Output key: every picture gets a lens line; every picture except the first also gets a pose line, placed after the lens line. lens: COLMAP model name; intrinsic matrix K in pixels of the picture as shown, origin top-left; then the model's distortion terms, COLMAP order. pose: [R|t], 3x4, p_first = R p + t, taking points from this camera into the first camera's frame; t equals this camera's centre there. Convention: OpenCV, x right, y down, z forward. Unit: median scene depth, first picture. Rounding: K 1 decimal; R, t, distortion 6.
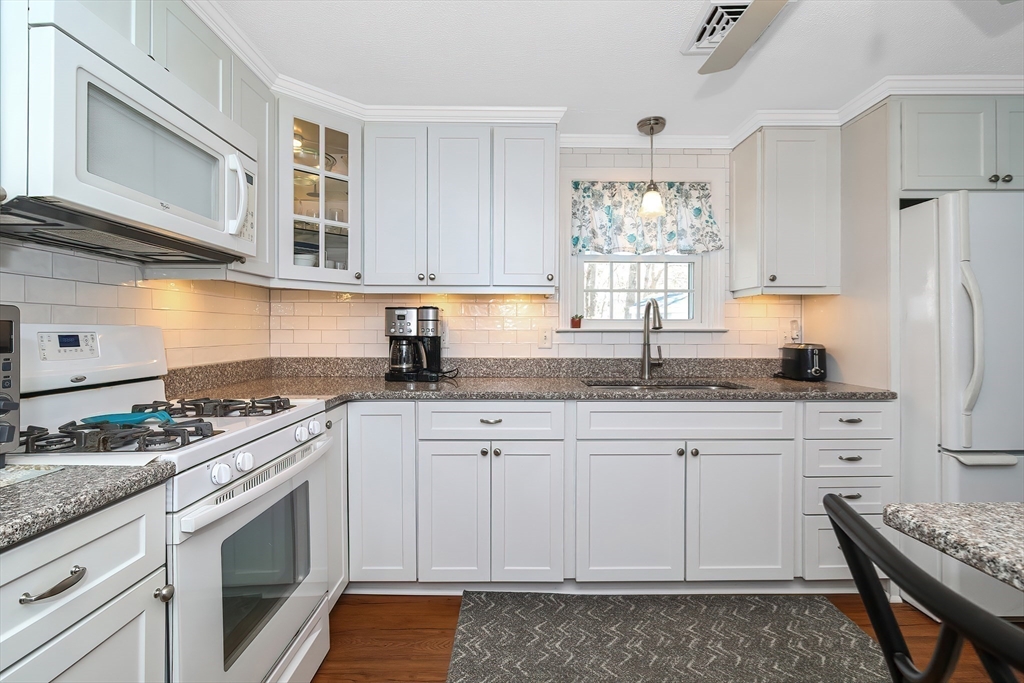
lens RADIAL K [[477.1, 0, 510.4], [0, 477.1, 338.8], [0, 0, 1]] dist [-0.003678, -0.002996]
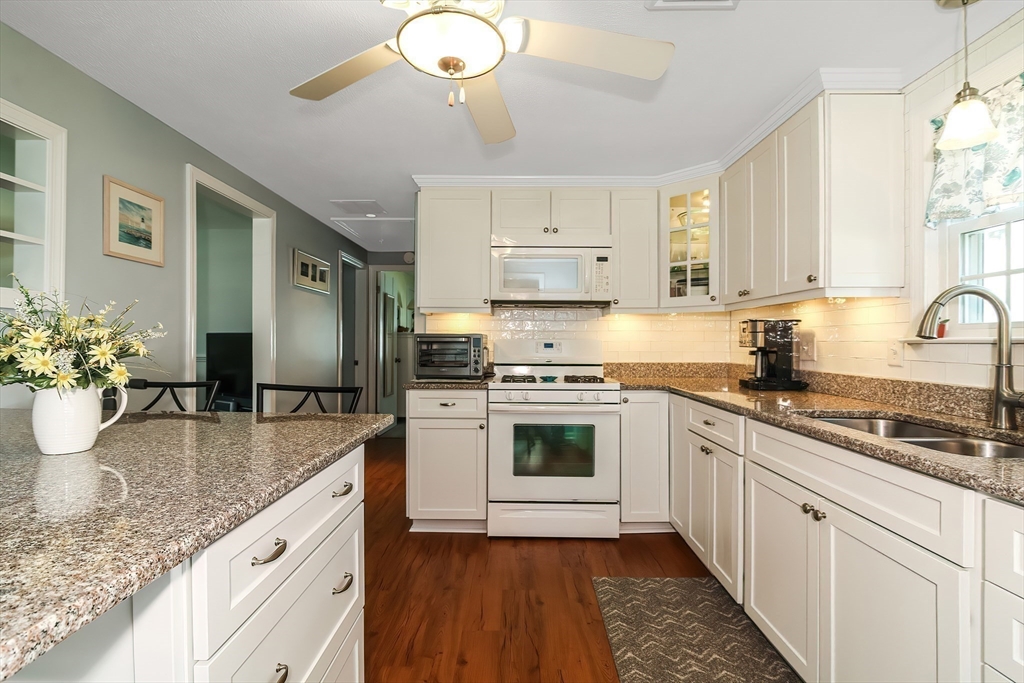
lens RADIAL K [[477.1, 0, 507.7], [0, 477.1, 340.6], [0, 0, 1]] dist [-0.003678, -0.002996]
pose [[-0.013242, -0.004543, -0.999902, 0.927180], [-0.020509, 0.999781, -0.004271, -0.004481], [0.999702, 0.020450, -0.013332, 0.465421]]
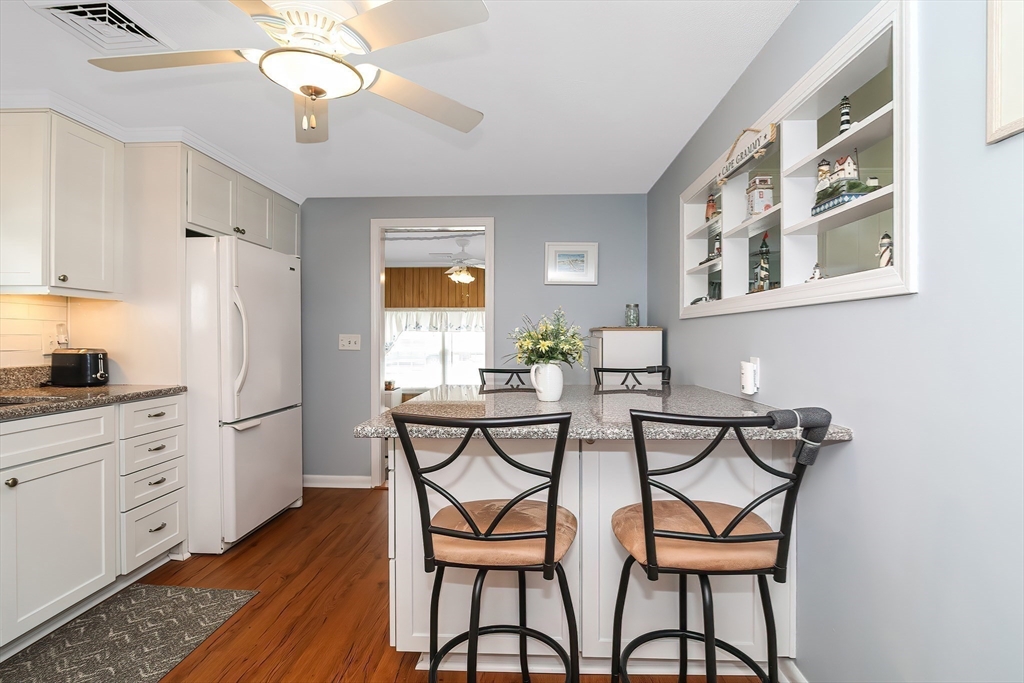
lens RADIAL K [[493.8, 0, 507.2], [0, 493.8, 342.8], [0, 0, 1]] dist [-0.007961, 0.000591]
pose [[0.059032, -0.011303, 0.998192, -0.339579], [0.012954, 0.999860, 0.010556, -0.000925], [-0.998172, 0.012308, 0.059170, 0.081133]]
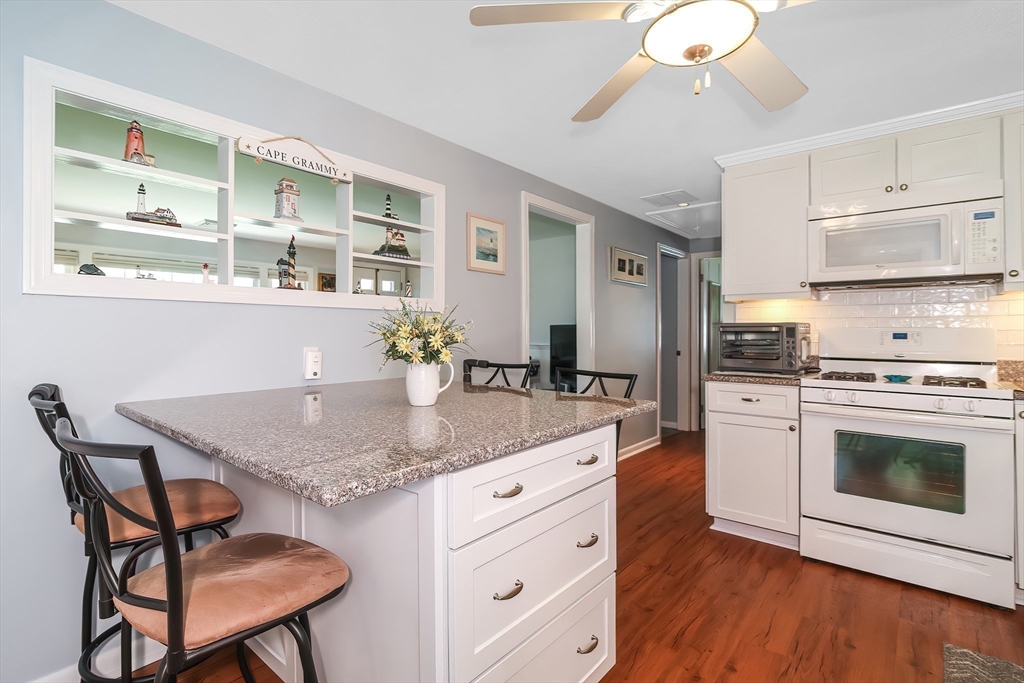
lens RADIAL K [[477.1, 0, 506.8], [0, 477.1, 332.5], [0, 0, 1]] dist [-0.003678, -0.002996]
pose [[-0.635842, 0.000377, -0.771819, 0.938355], [-0.012698, 0.999859, 0.010949, -0.006791], [0.771714, 0.016763, -0.635748, 0.574058]]
